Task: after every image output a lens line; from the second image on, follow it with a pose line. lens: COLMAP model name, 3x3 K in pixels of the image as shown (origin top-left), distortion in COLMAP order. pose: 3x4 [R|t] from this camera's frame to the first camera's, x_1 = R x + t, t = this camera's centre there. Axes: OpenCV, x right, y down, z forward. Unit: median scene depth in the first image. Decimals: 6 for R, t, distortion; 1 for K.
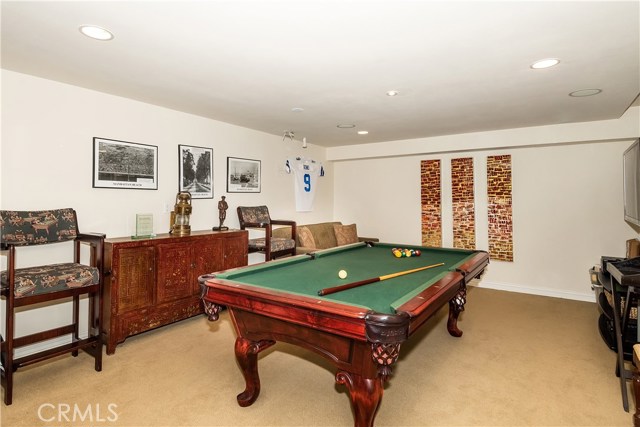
lens RADIAL K [[318.1, 0, 320.0], [0, 318.1, 213.5], [0, 0, 1]] dist [0.033090, -0.024138]
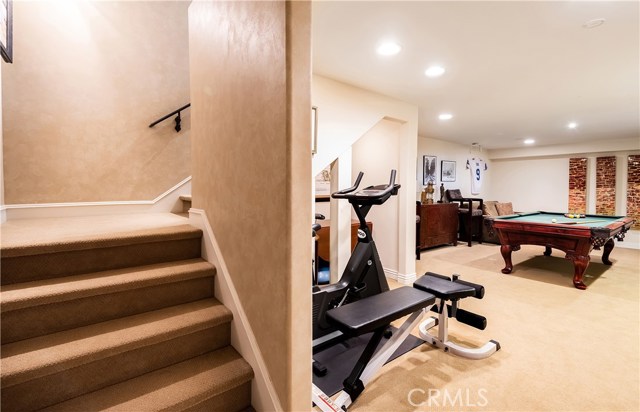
lens RADIAL K [[293.0, 0, 320.0], [0, 293.0, 206.0], [0, 0, 1]] dist [-0.001172, -0.000699]
pose [[0.959591, 0.022808, -0.280472, -0.412349], [-0.015305, 0.999465, 0.028913, 0.028179], [0.280981, -0.023452, 0.959427, -0.619132]]
